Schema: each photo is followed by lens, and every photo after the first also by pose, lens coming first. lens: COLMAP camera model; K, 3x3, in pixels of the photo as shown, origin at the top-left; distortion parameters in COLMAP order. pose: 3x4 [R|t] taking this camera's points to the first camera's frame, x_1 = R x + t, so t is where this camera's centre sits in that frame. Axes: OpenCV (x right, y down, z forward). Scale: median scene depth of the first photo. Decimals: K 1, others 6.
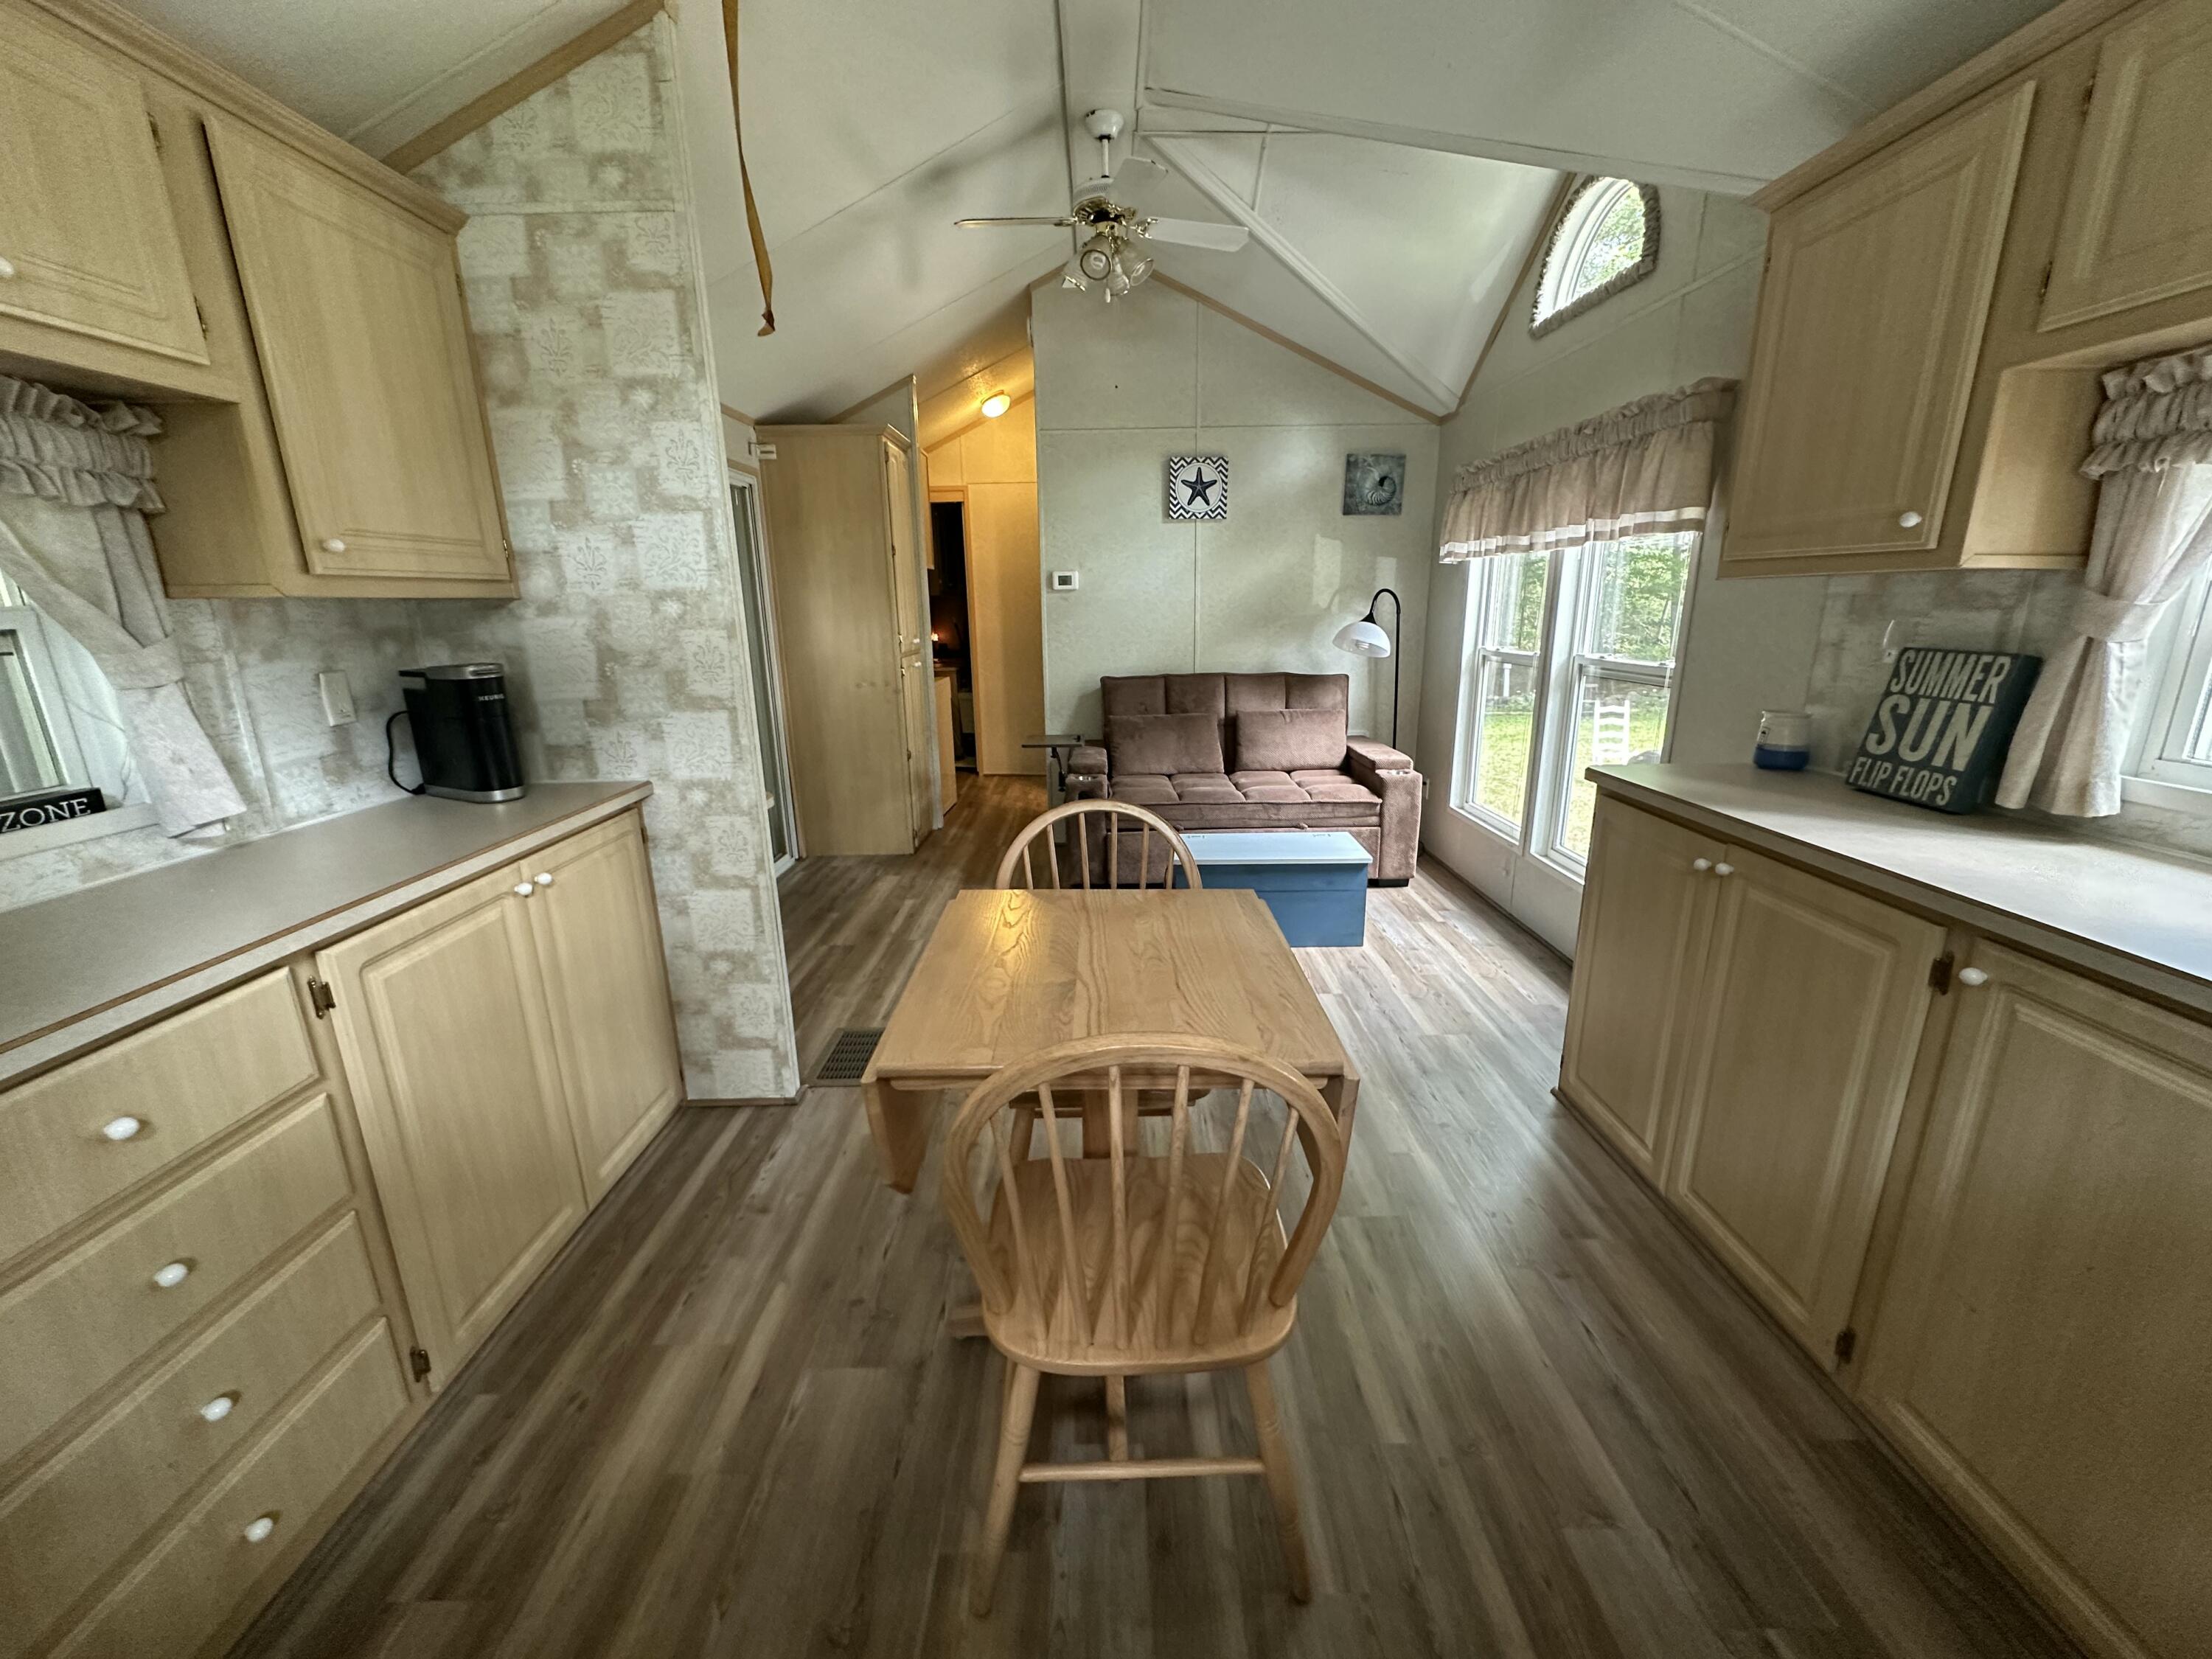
lens RADIAL K [[881.1, 0, 1106.2], [0, 881.1, 827.6], [0, 0, 1]] dist [-0.001561, 0.000375]
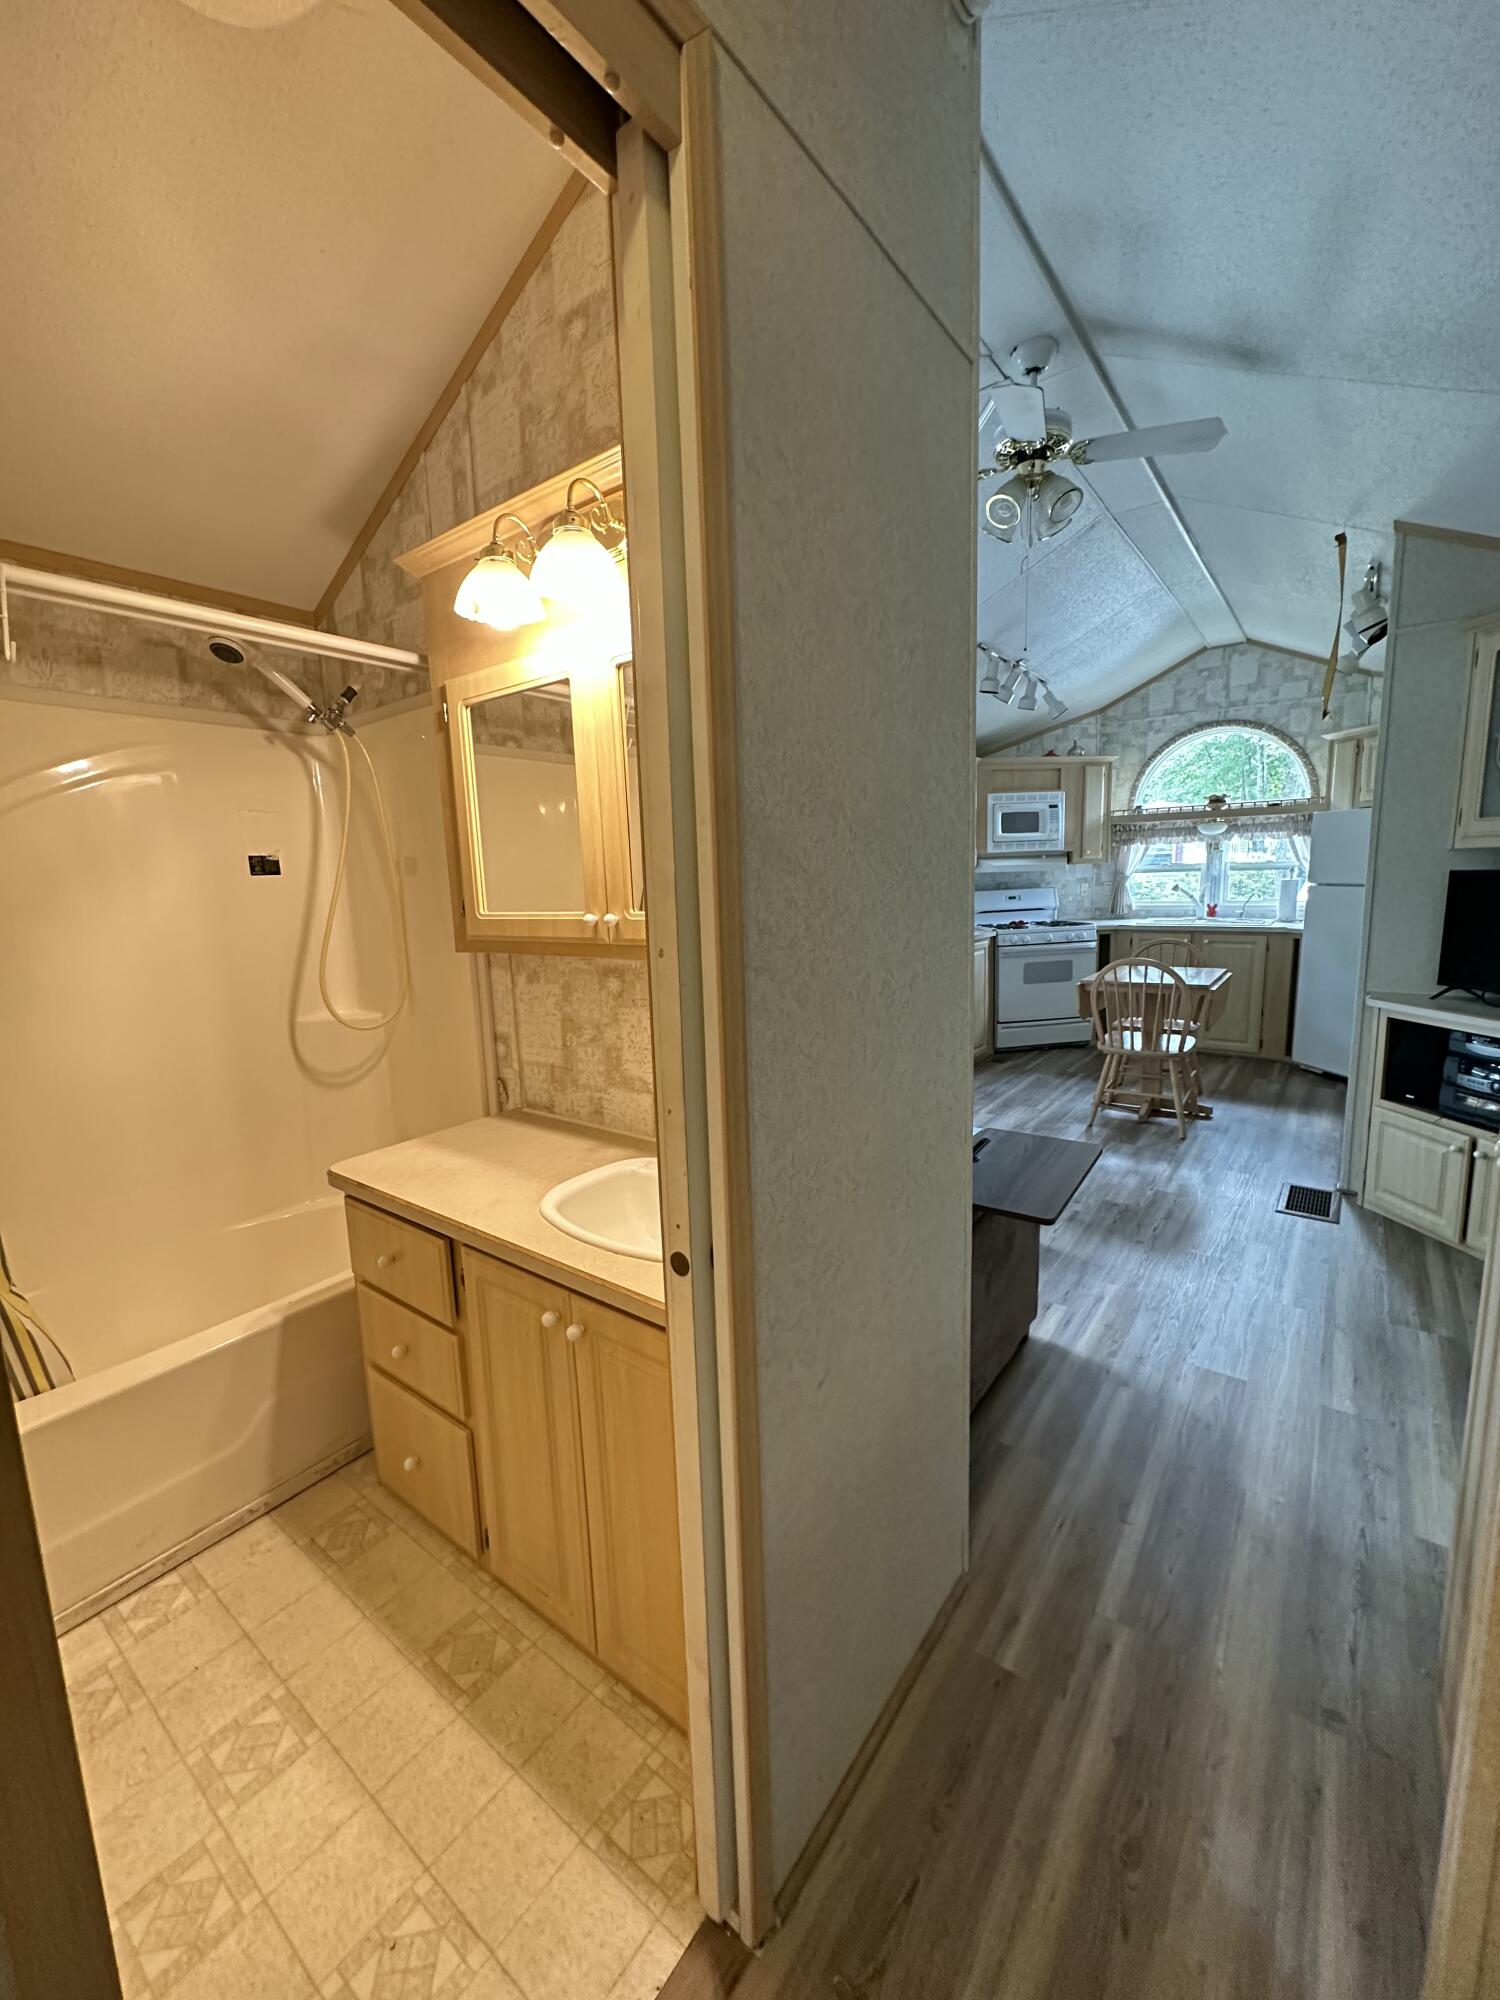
lens RADIAL K [[796.6, 0, 752.8], [0, 796.6, 1000.0], [0, 0, 1]] dist [-0.001561, 0.000375]
pose [[-0.796297, -0.051731, 0.602689, -0.413254], [0.196483, 0.920193, 0.338583, -0.736705], [-0.572106, 0.388031, -0.722583, 2.796371]]
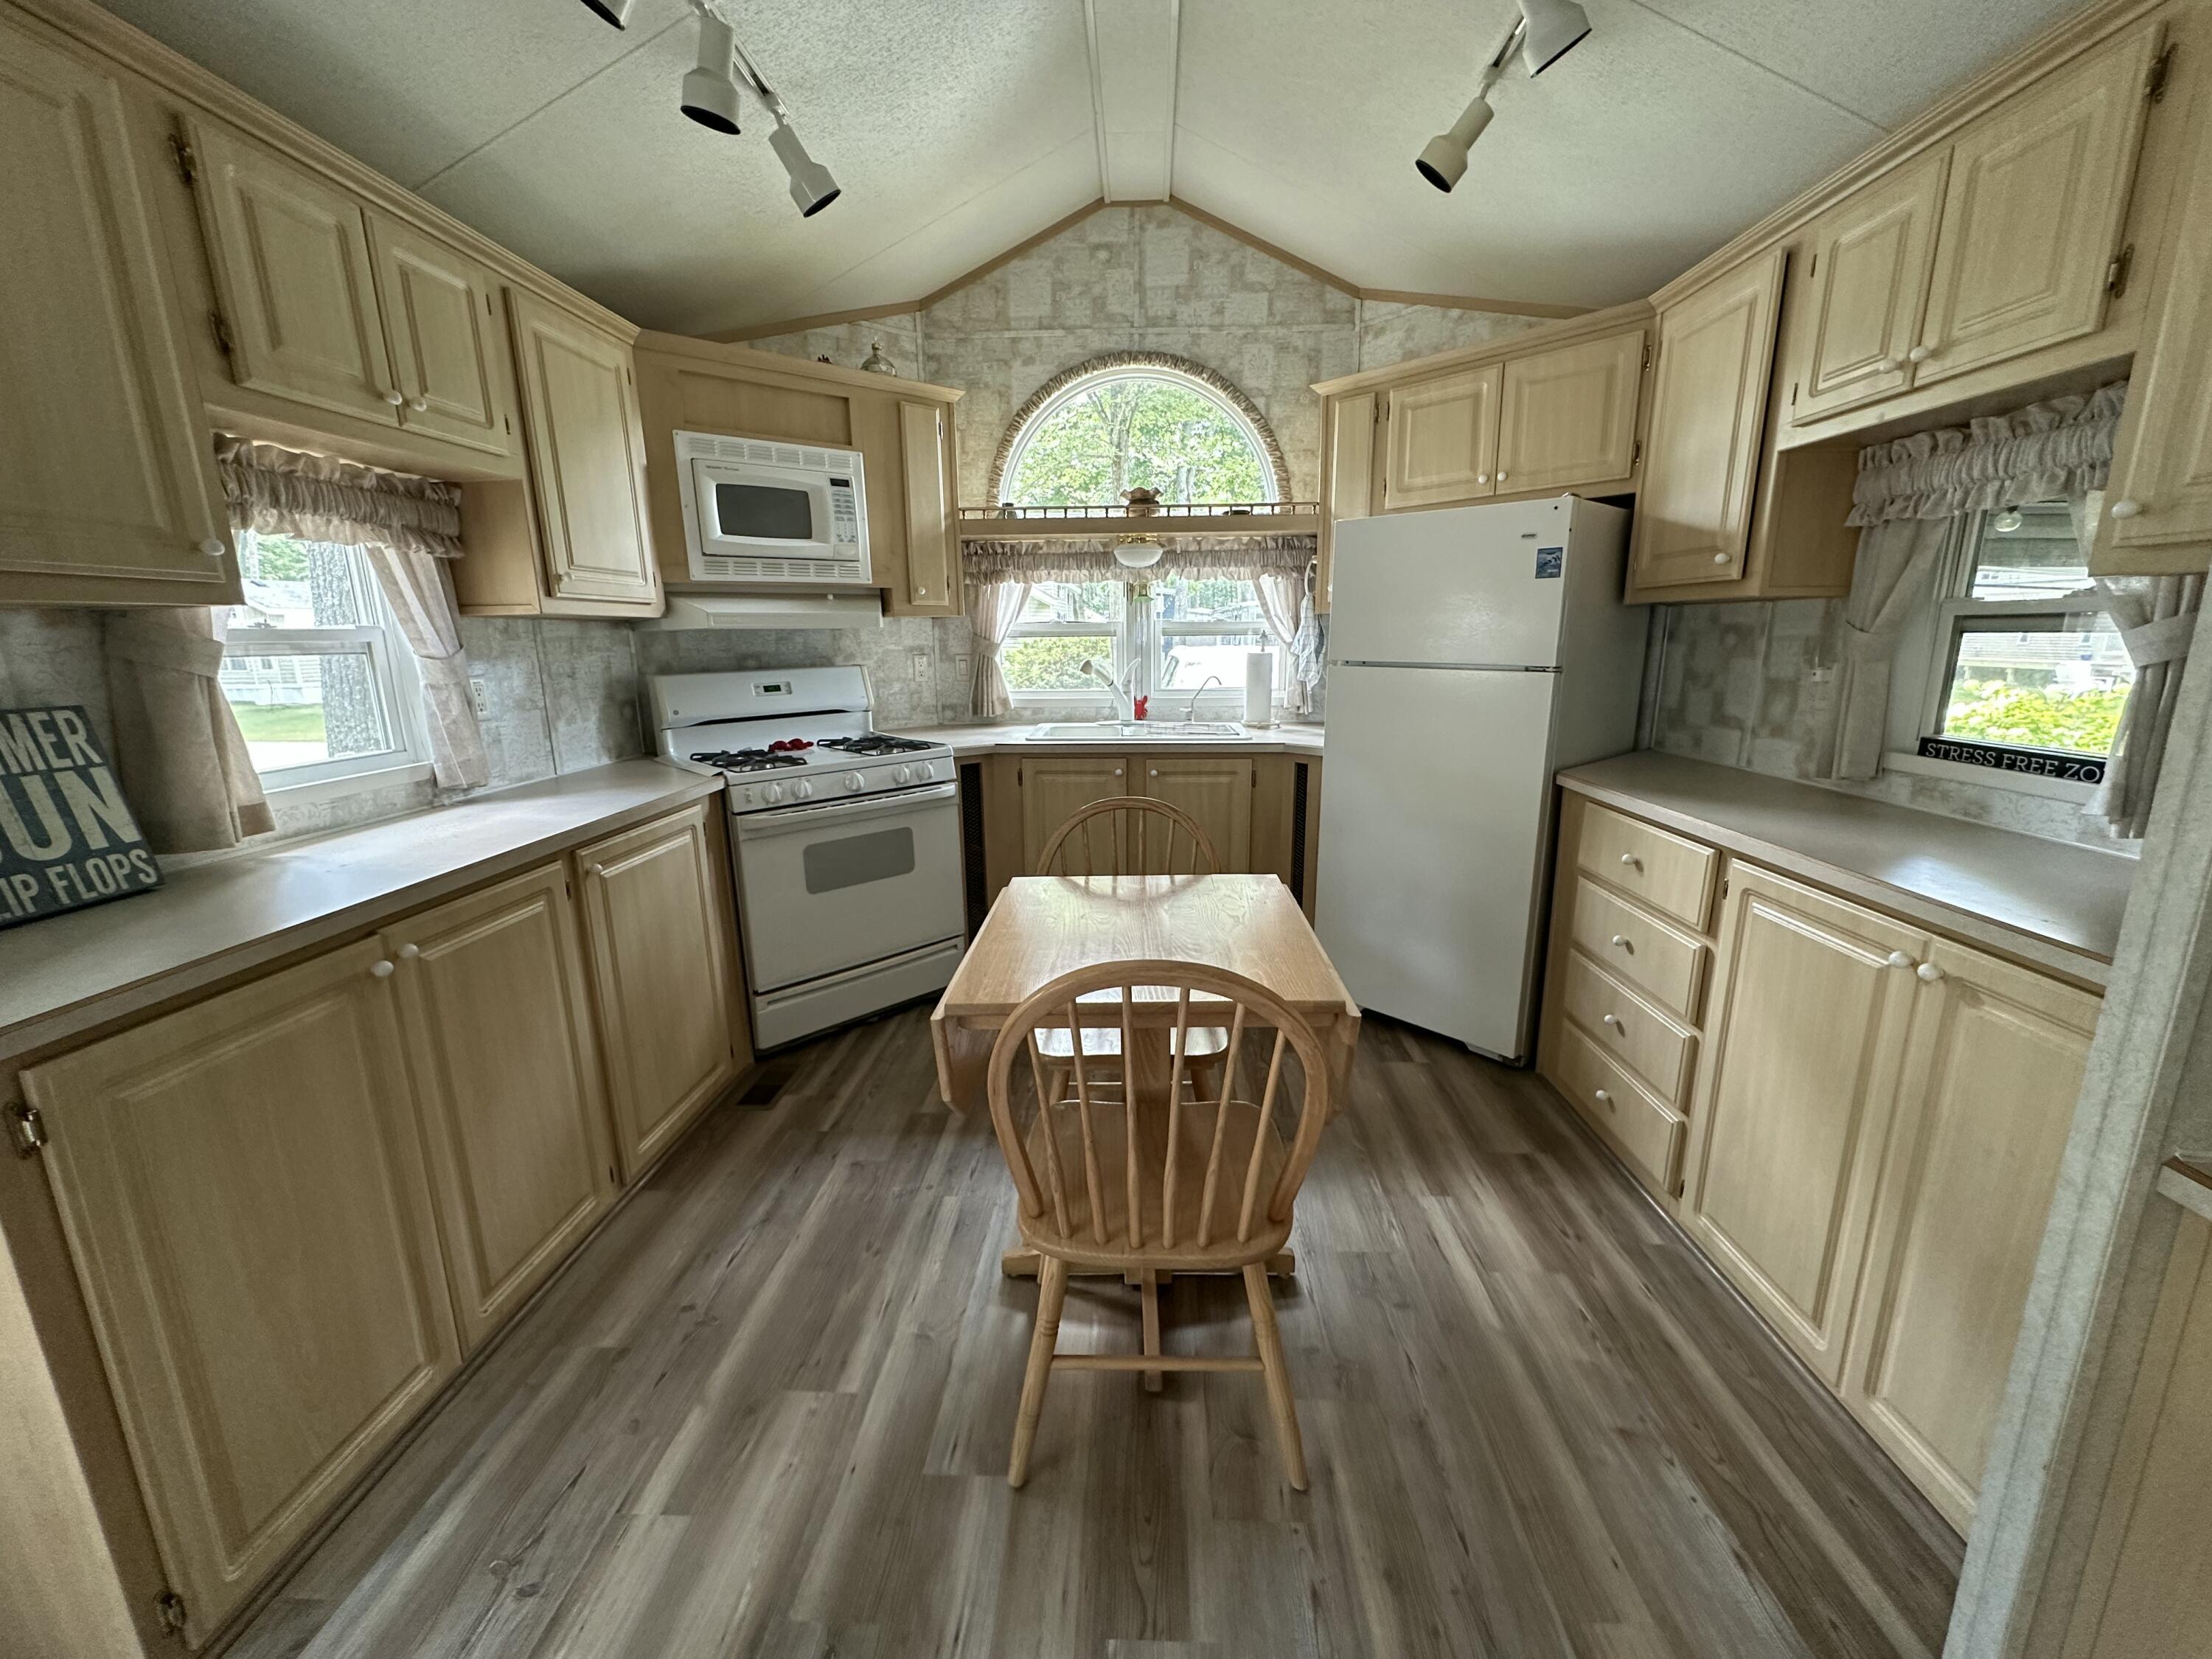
lens RADIAL K [[881.1, 0, 1106.2], [0, 881.1, 827.6], [0, 0, 1]] dist [-0.001561, 0.000375]
pose [[-0.998416, 0.018308, 0.053208, -0.010218], [0.040580, 0.889334, 0.455453, -0.336243], [-0.038981, 0.456891, -0.888668, 1.353354]]
